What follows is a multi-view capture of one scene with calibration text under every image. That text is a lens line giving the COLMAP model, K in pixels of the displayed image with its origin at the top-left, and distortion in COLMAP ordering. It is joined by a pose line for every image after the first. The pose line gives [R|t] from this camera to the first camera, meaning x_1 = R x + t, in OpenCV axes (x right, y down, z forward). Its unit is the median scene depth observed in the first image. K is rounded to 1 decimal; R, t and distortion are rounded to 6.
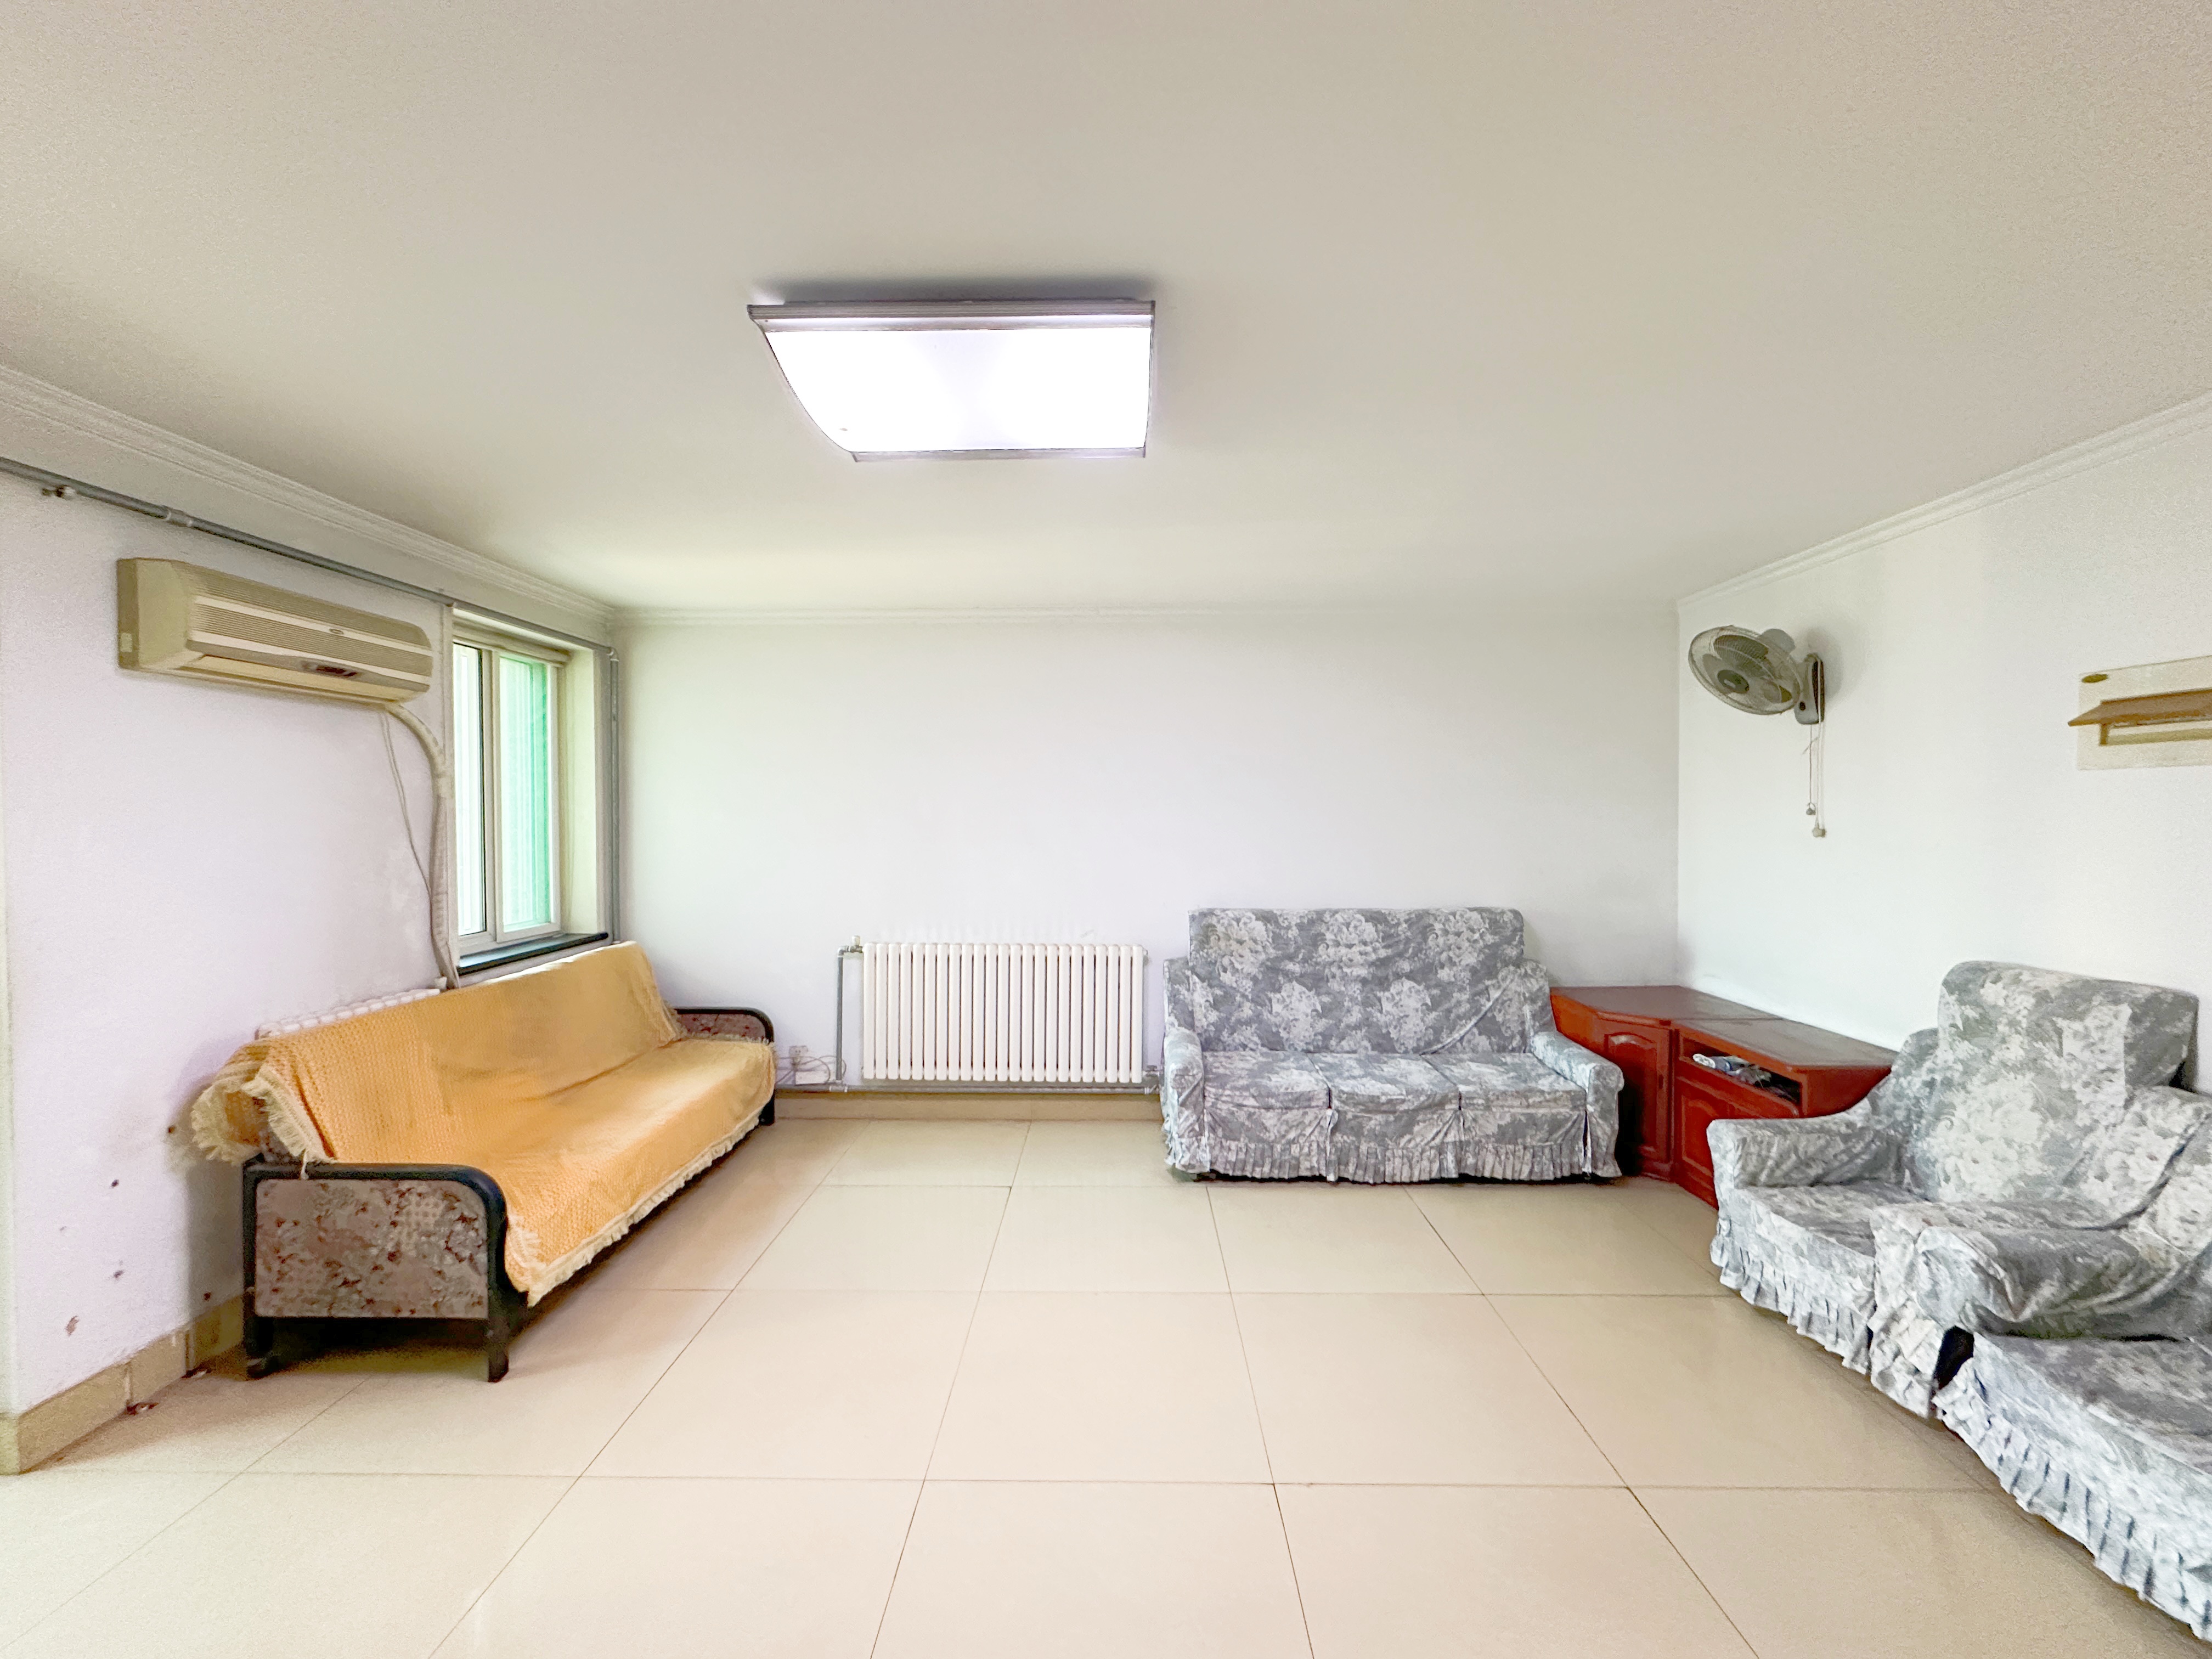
lens RADIAL K [[882.2, 0, 1106.9], [0, 882.2, 829.1], [0, 0, 1]] dist [-0.001216, 0.000100]
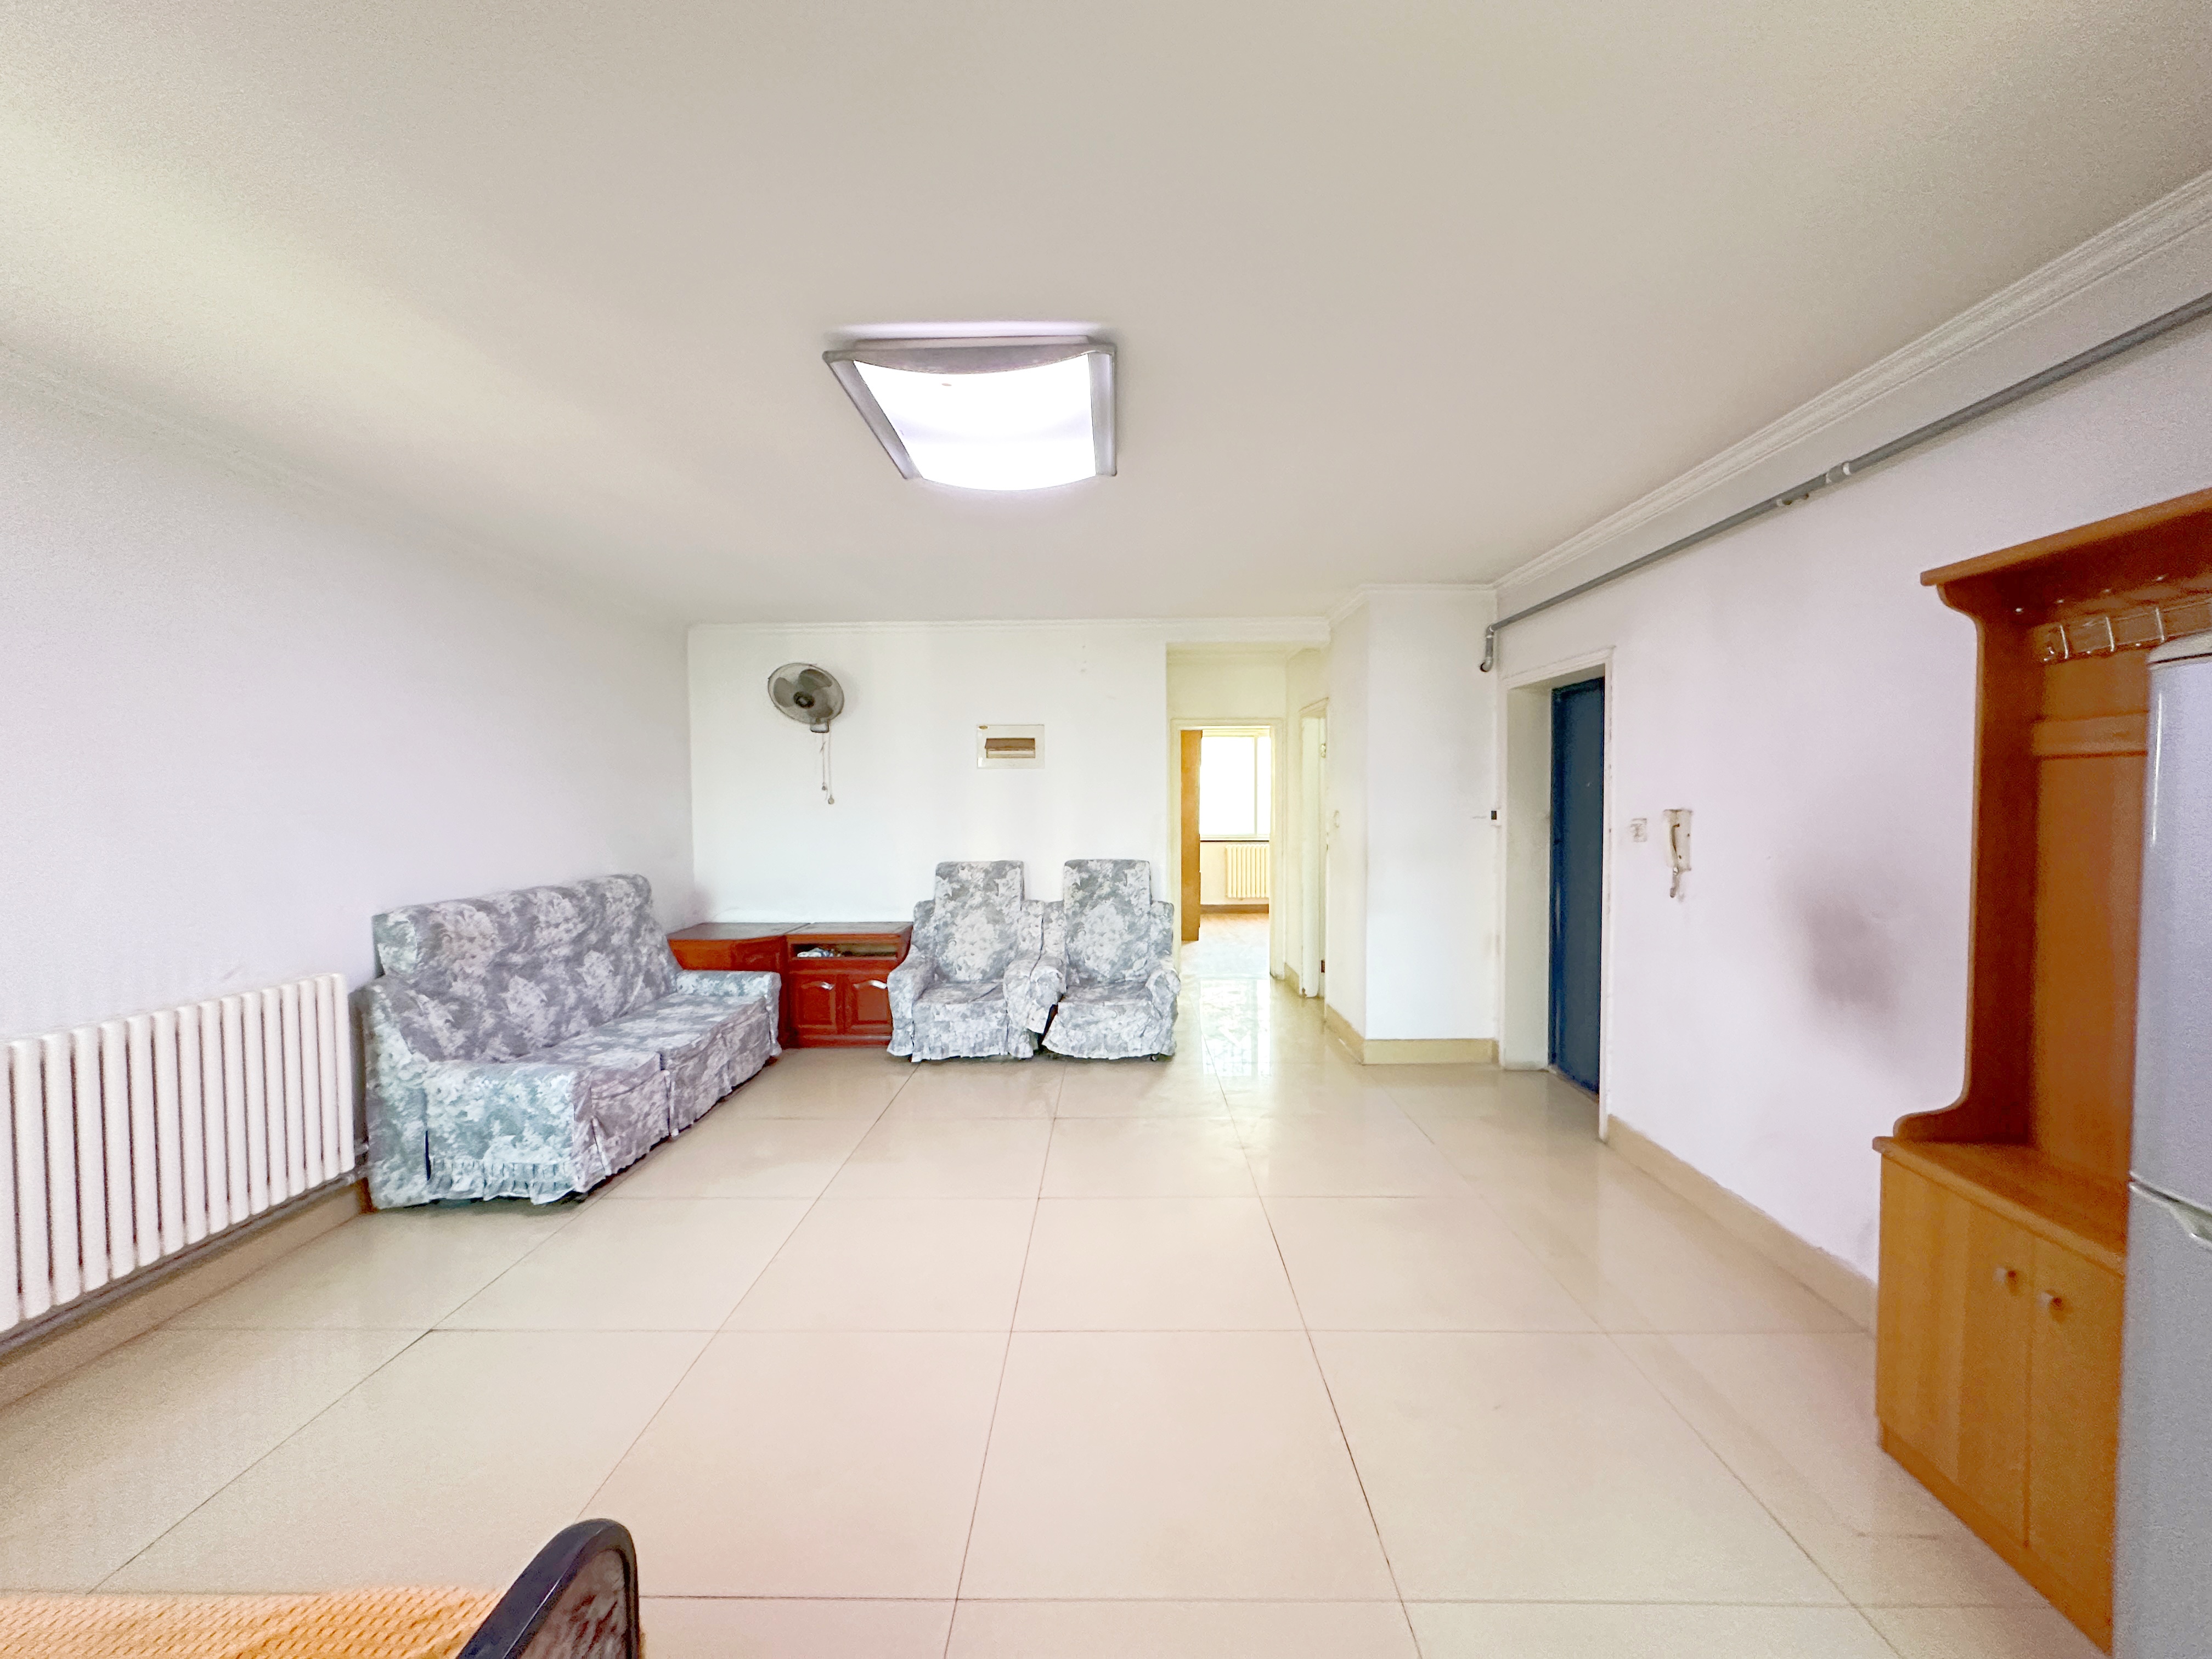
lens RADIAL K [[882.2, 0, 1107.4], [0, 882.2, 833.2], [0, 0, 1]] dist [-0.001216, 0.000100]
pose [[-0.009286, -0.033139, 0.999408, -0.767147], [0.023972, 0.999156, 0.033353, 0.019986], [-0.999669, 0.024268, -0.008484, 0.485678]]
